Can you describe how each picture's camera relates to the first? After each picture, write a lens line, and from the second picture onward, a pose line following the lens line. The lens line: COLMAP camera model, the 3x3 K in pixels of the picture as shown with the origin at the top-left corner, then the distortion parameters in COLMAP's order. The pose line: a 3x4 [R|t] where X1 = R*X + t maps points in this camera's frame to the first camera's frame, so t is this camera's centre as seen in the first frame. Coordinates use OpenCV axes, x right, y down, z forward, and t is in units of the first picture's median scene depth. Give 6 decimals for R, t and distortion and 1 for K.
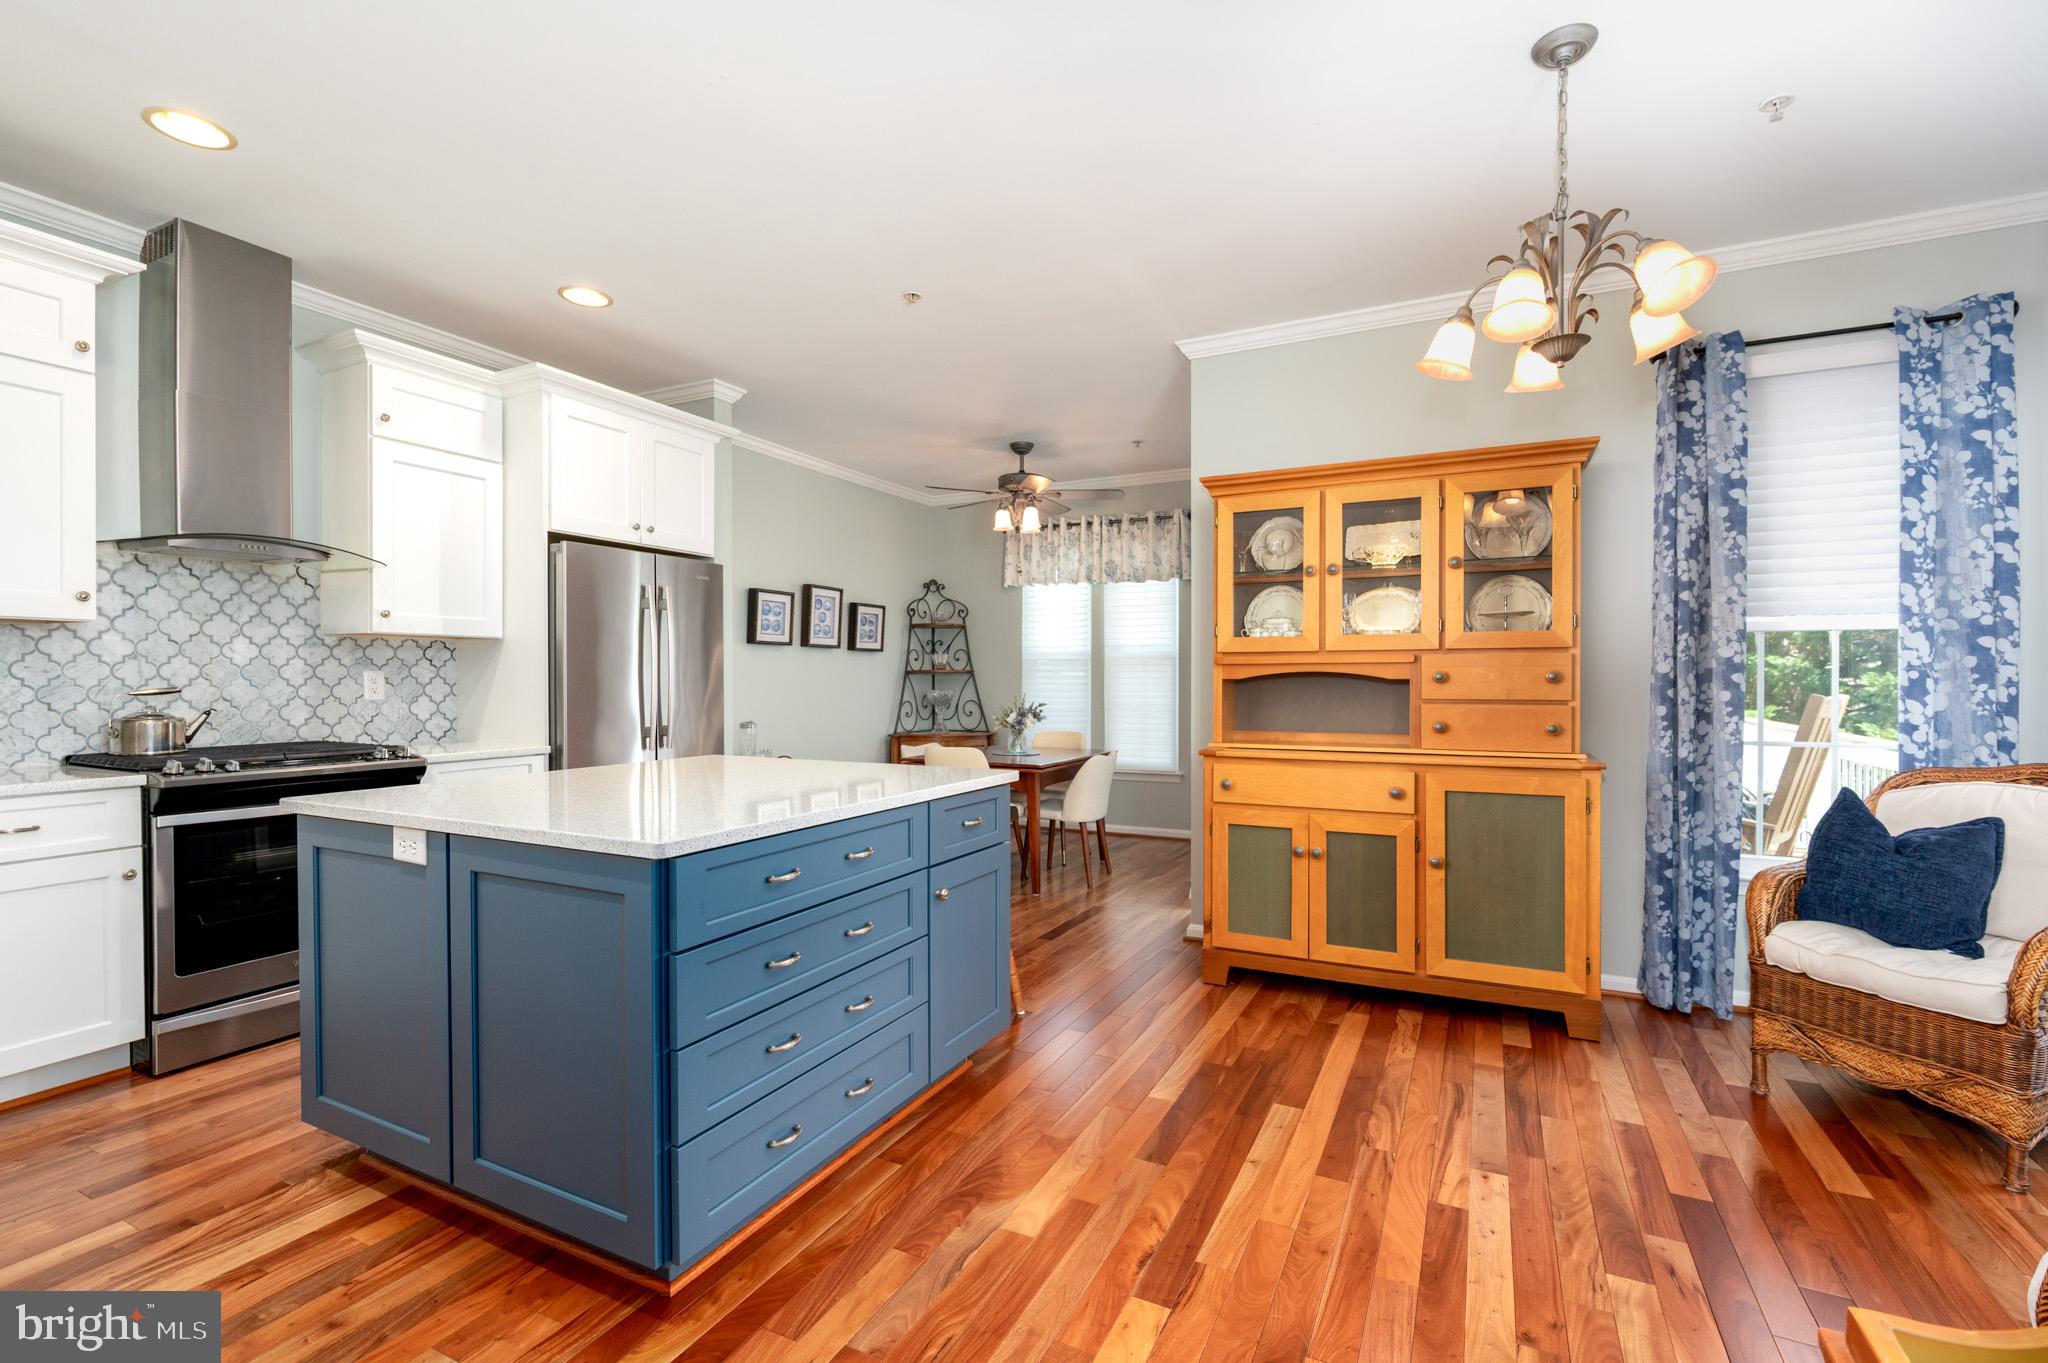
lens RADIAL K [[910.4, 0, 1033.9], [0, 910.4, 686.8], [0, 0, 1]] dist [0.001132, 0.000534]
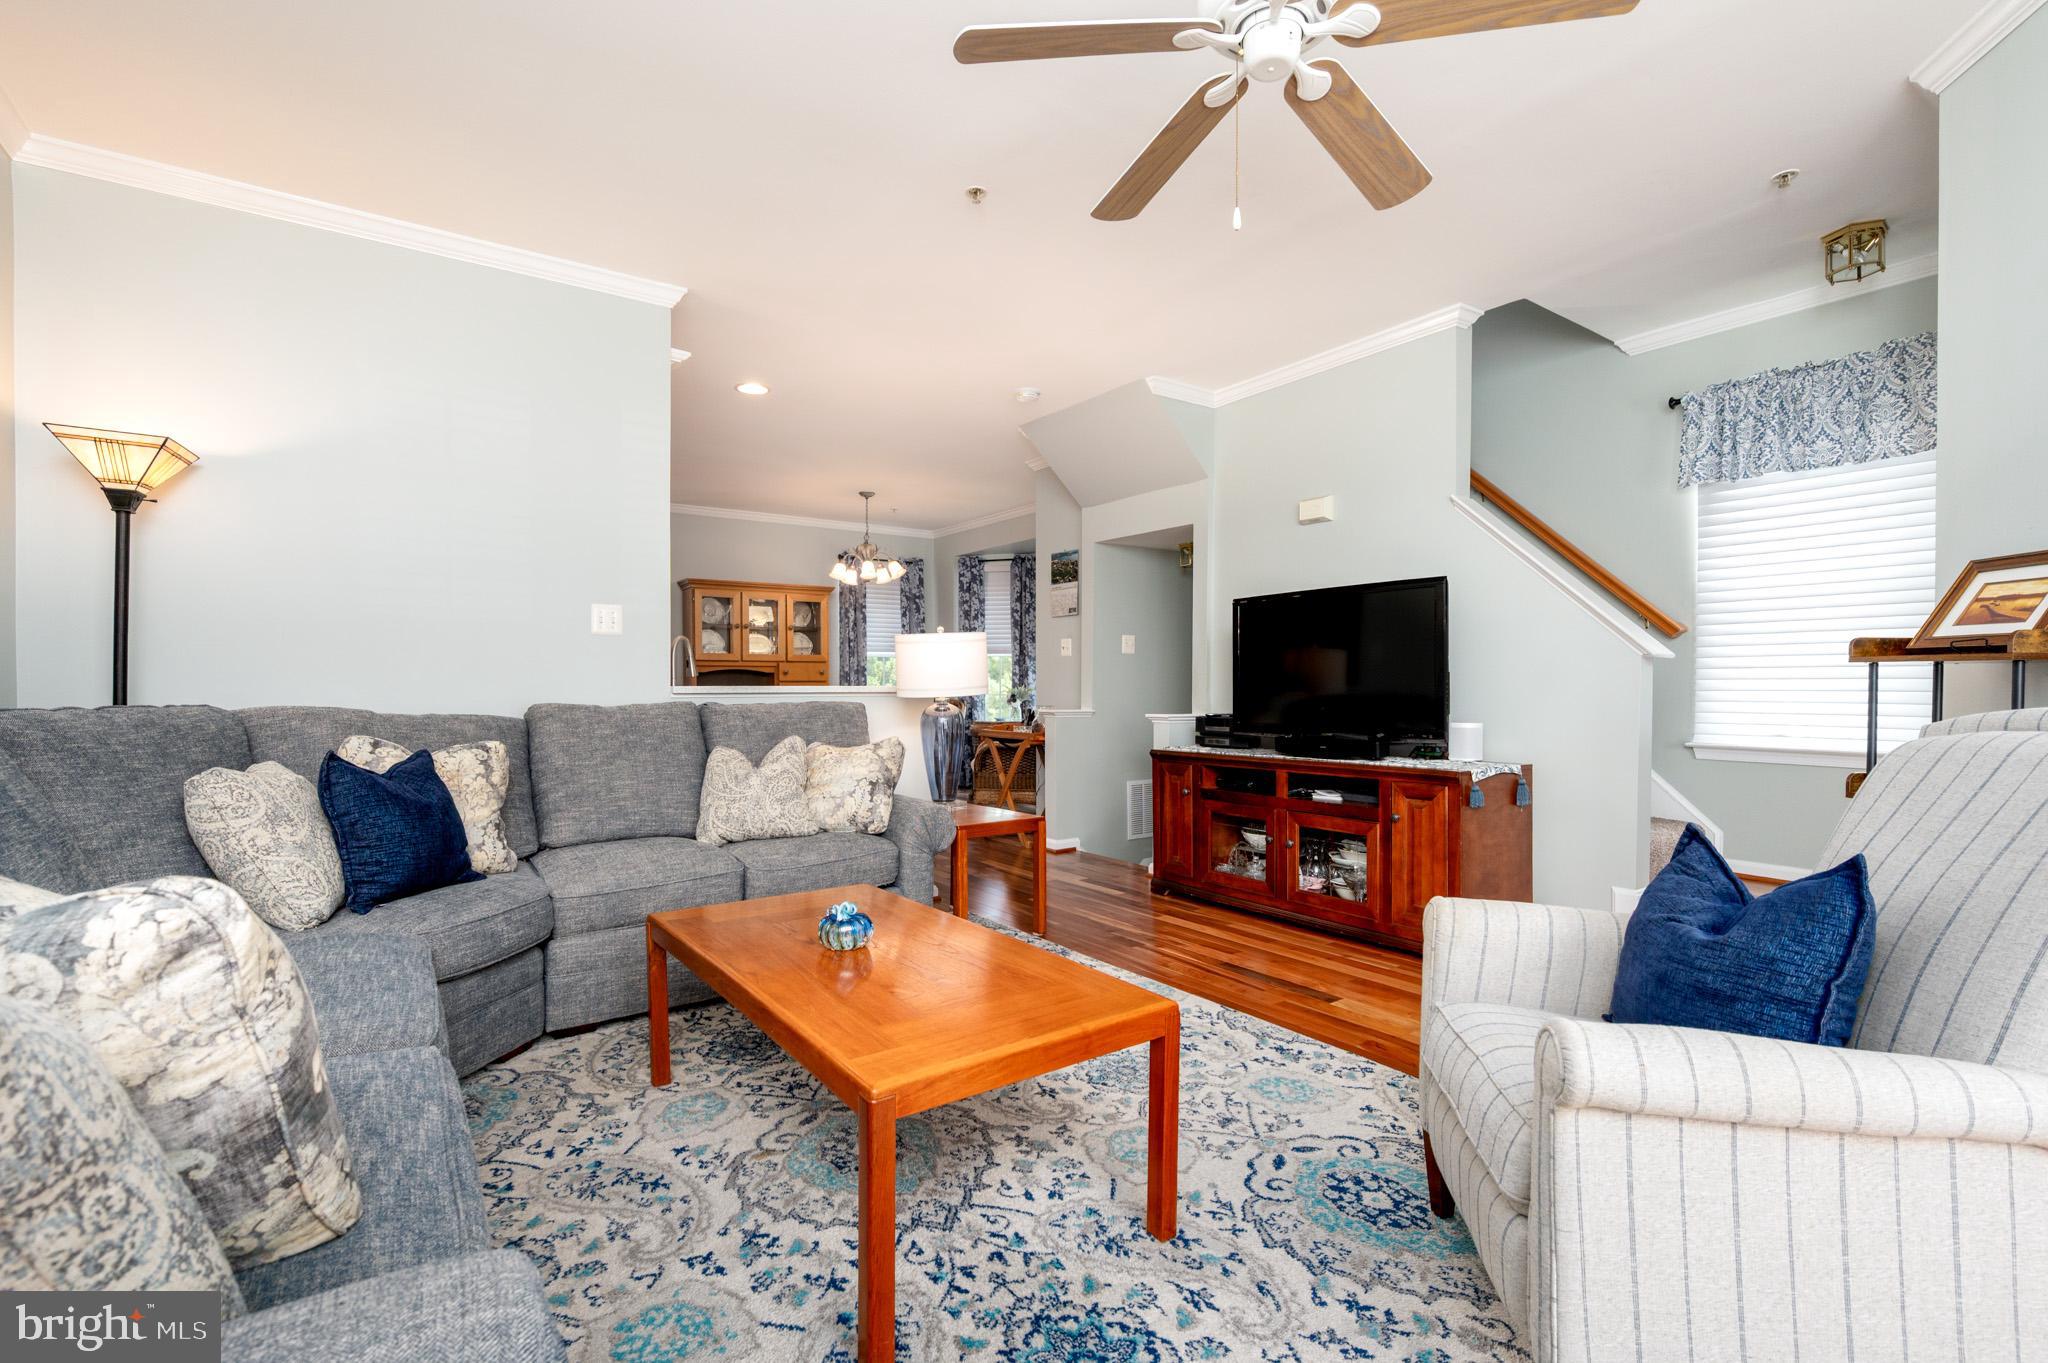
lens RADIAL K [[910.4, 0, 1044.0], [0, 910.4, 689.4], [0, 0, 1]] dist [0.001132, 0.000534]
pose [[0.452141, -0.009138, 0.891899, -1.472575], [0.009925, 0.999937, 0.005213, 0.031060], [-0.891891, 0.006495, 0.452204, -0.783144]]
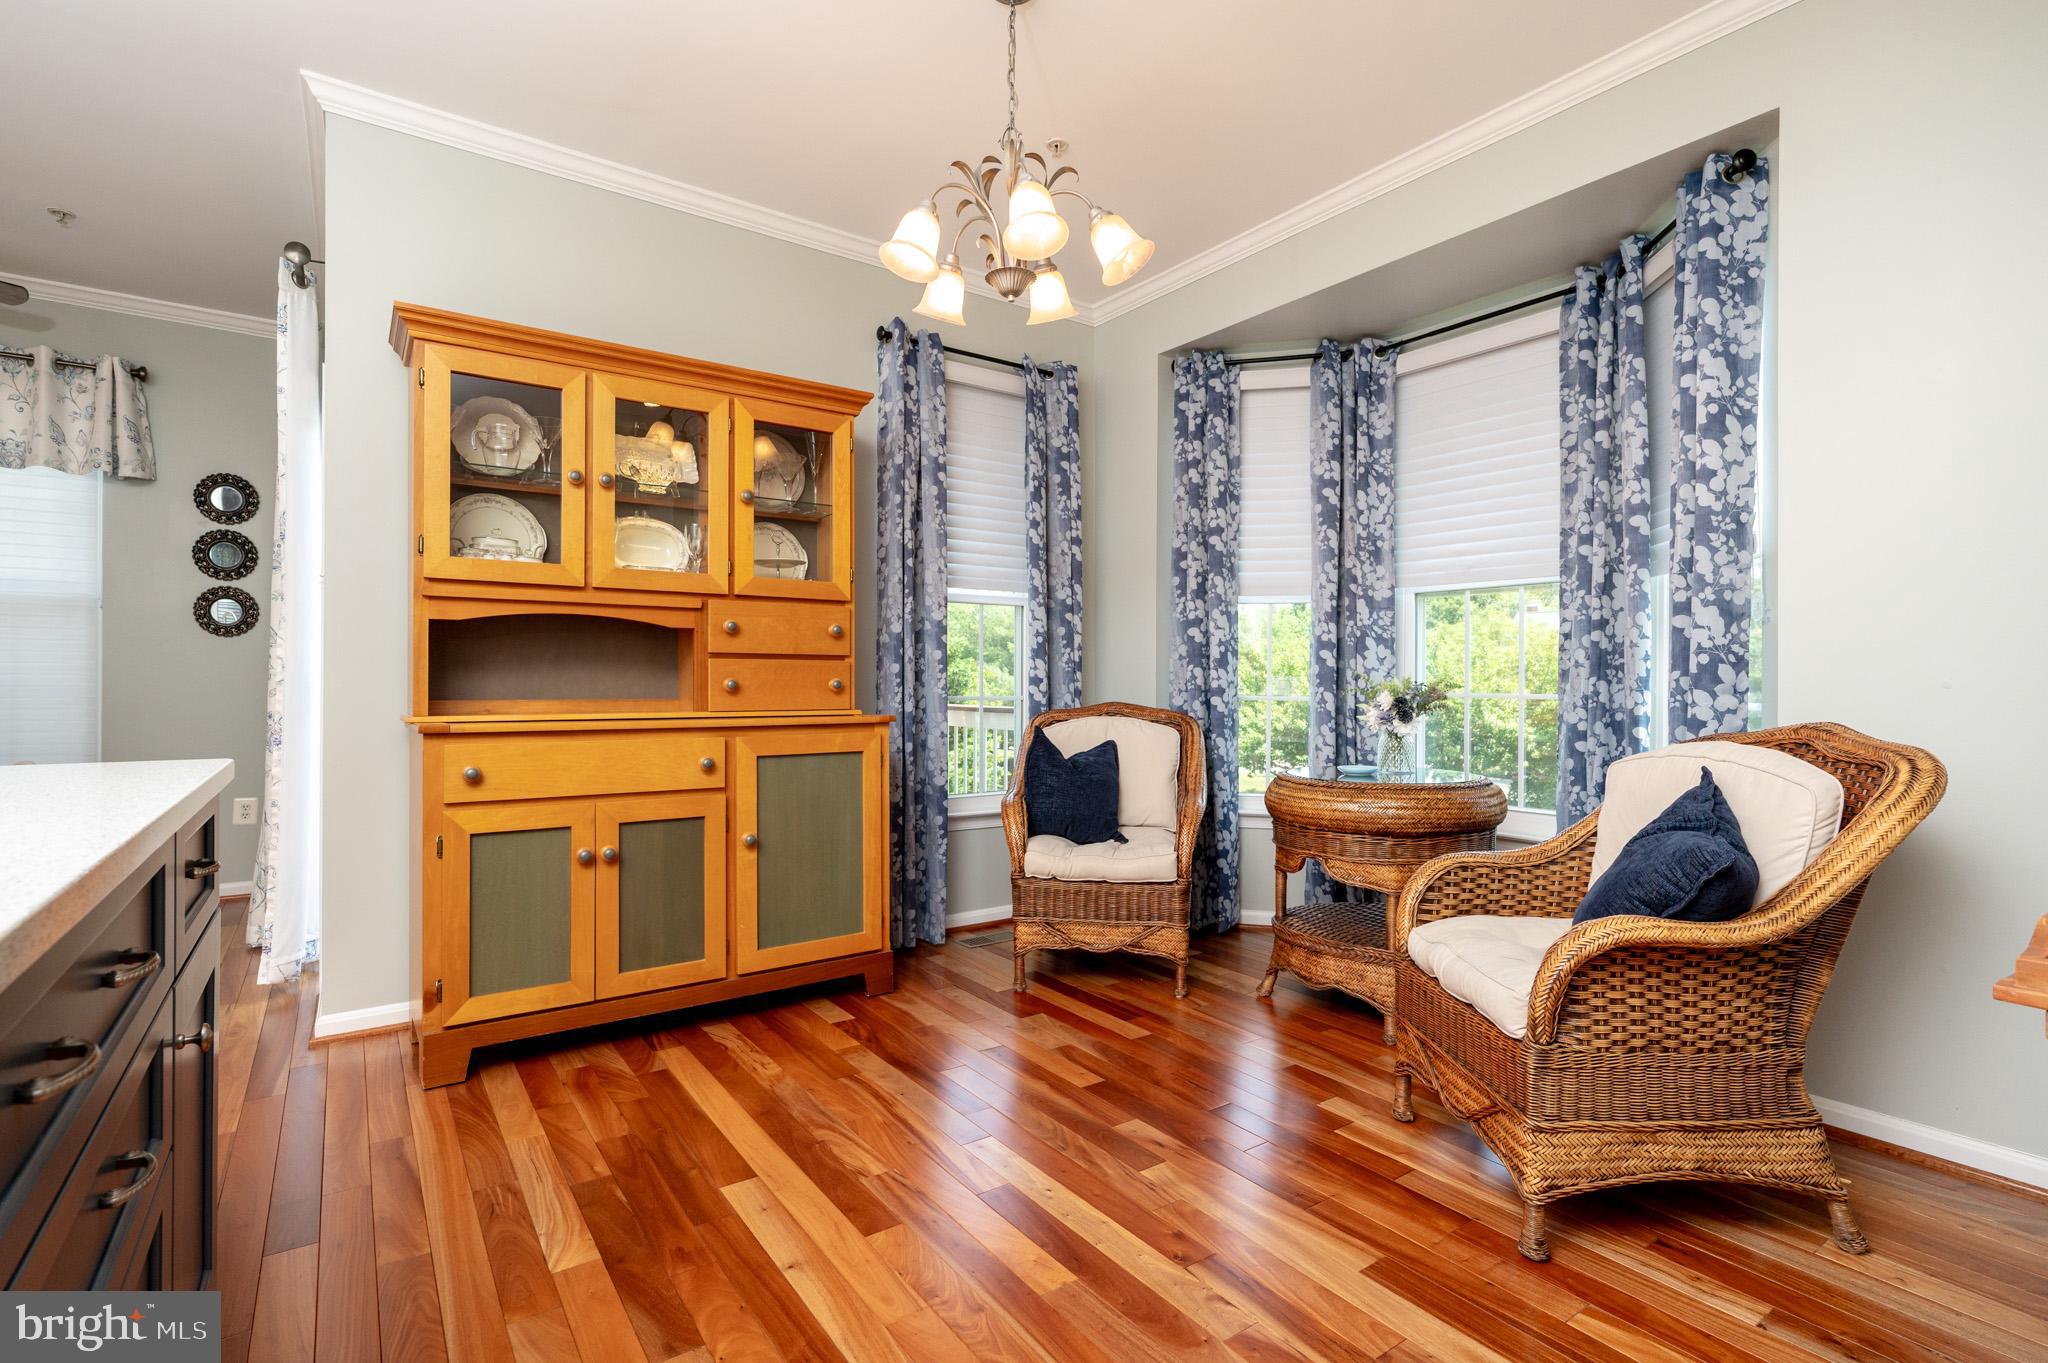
lens RADIAL K [[973.4, 0, 1032.6], [0, 973.4, 681.5], [0, 0, 1]] dist [-0.004145, -0.000400]
pose [[0.472960, -0.001072, 0.881083, -0.223300], [0.002952, 0.999996, -0.000368, 0.040074], [-0.881079, 0.002775, 0.472961, 0.305540]]
